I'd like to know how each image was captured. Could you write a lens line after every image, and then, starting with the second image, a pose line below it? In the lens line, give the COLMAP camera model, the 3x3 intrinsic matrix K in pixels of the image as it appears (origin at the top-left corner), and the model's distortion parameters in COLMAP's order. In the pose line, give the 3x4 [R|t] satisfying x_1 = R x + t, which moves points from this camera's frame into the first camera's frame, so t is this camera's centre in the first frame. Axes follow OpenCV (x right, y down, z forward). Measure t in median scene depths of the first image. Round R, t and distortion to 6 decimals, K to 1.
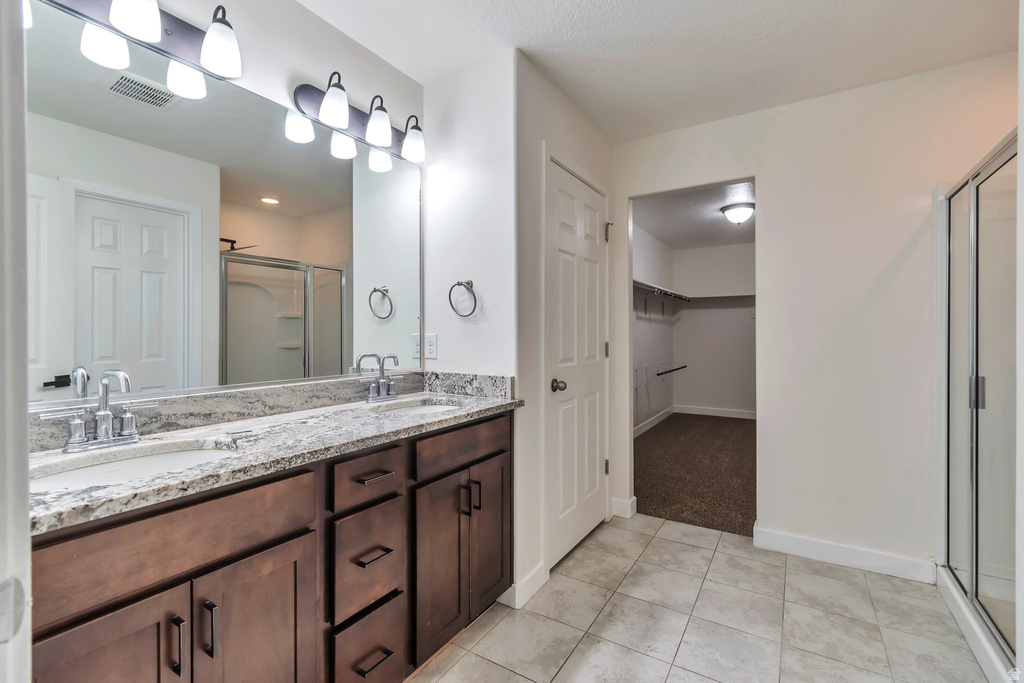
lens RADIAL K [[450.4, 0, 515.0], [0, 450.4, 336.5], [0, 0, 1]] dist [0.001745, -0.000156]
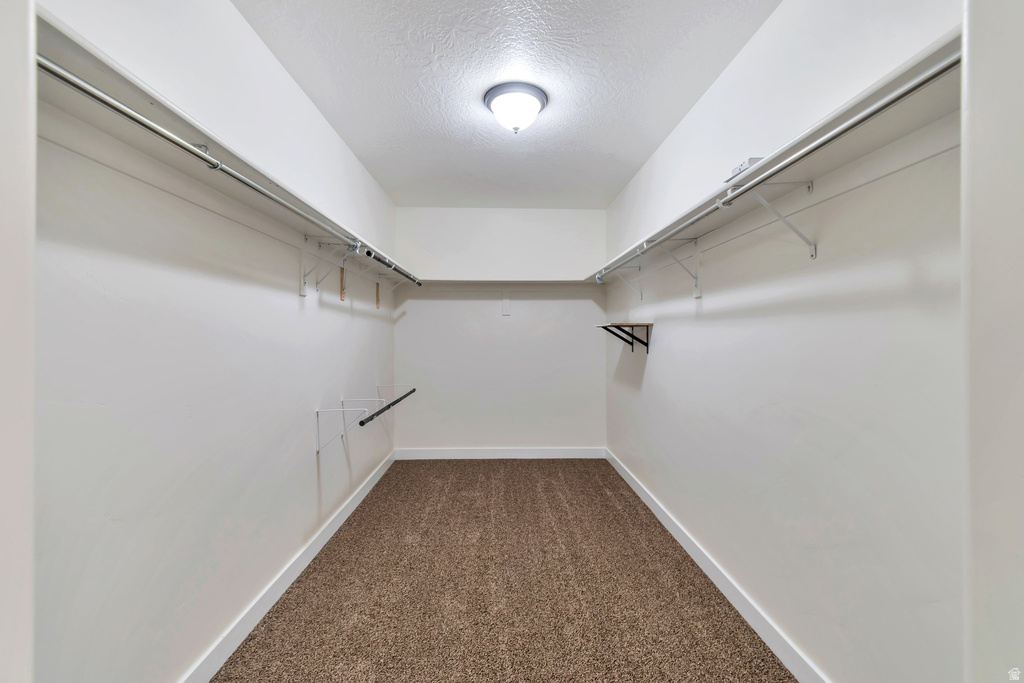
lens RADIAL K [[450.4, 0, 511.9], [0, 450.4, 337.8], [0, 0, 1]] dist [0.001745, -0.000156]
pose [[0.831710, 0.005026, 0.555187, 0.160004], [-0.002935, 0.999985, -0.004656, -0.003260], [-0.555202, 0.002243, 0.831712, 0.446845]]
